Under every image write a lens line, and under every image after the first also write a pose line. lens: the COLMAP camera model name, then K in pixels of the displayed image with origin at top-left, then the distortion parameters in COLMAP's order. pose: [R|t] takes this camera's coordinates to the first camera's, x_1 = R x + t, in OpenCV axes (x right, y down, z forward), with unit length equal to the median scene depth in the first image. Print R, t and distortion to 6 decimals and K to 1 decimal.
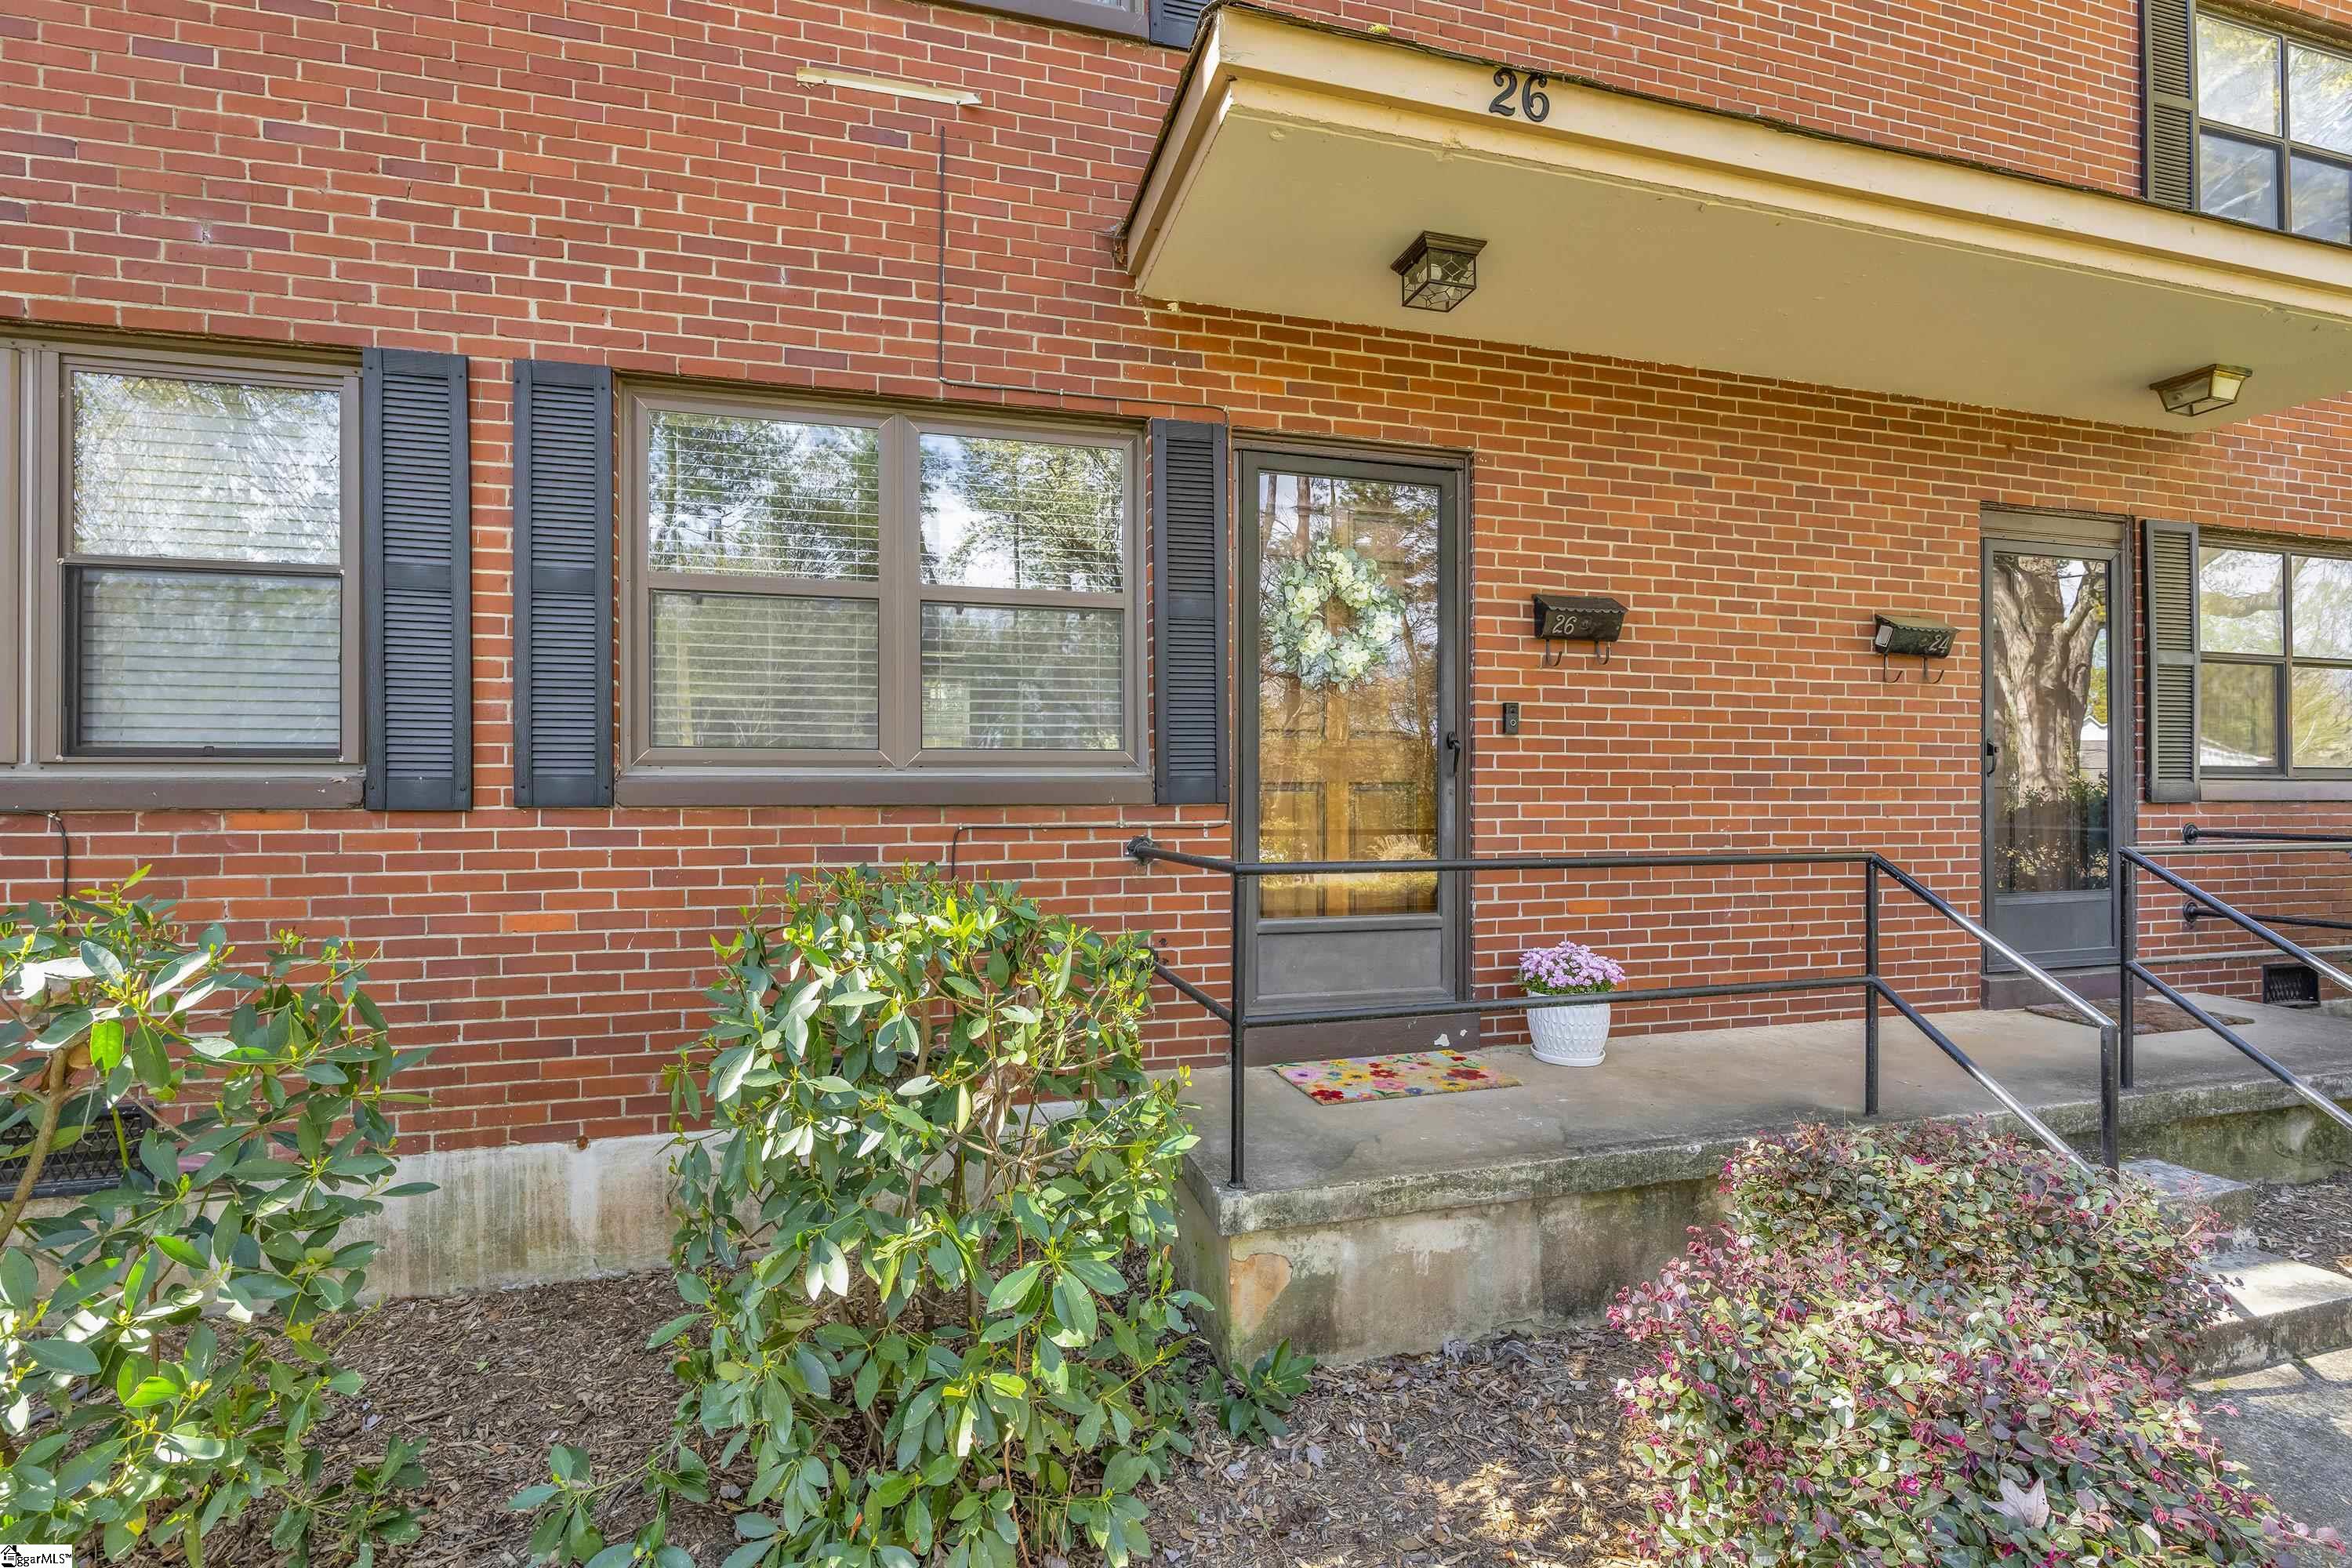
lens RADIAL K [[1053.9, 0, 1160.5], [0, 1053.9, 789.2], [0, 0, 1]] dist [-0.004431, -0.000066]
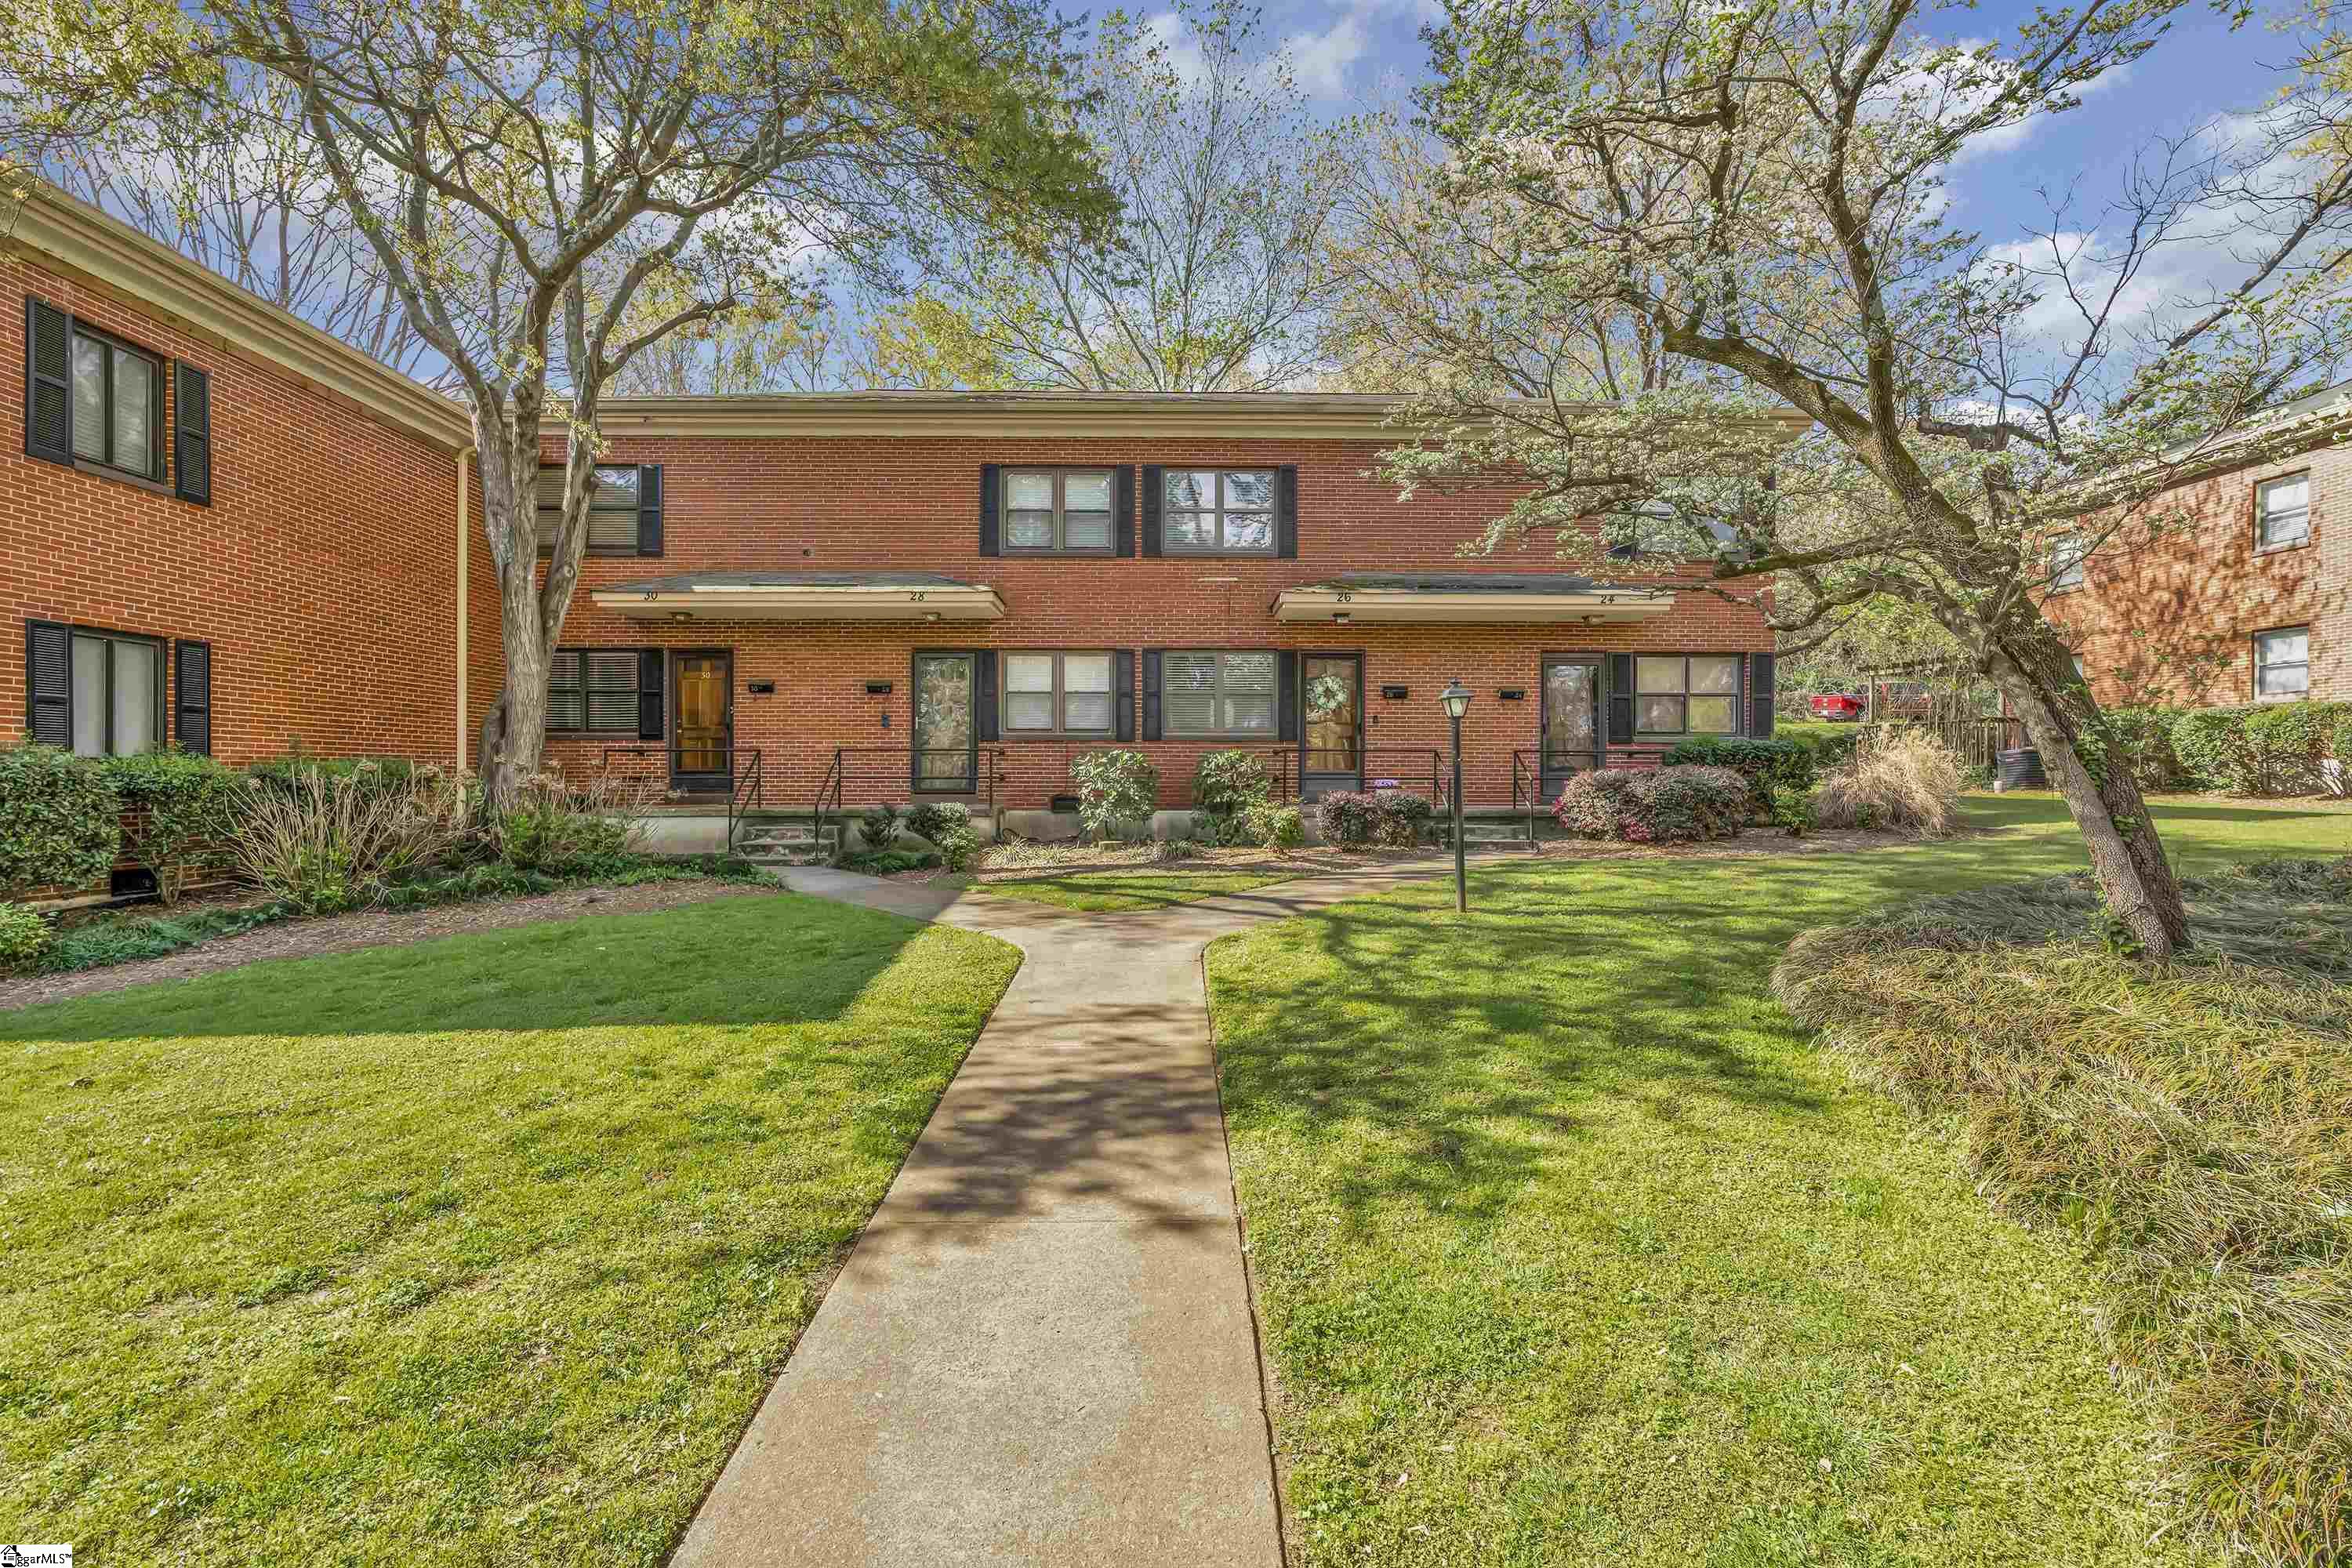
lens RADIAL K [[1053.9, 0, 1160.8], [0, 1053.9, 779.0], [0, 0, 1]] dist [-0.004431, -0.000066]
pose [[0.969555, 0.005397, -0.244814, 0.555824], [-0.003866, 0.999970, 0.006736, 0.135933], [0.244843, -0.005584, 0.969547, -3.119321]]
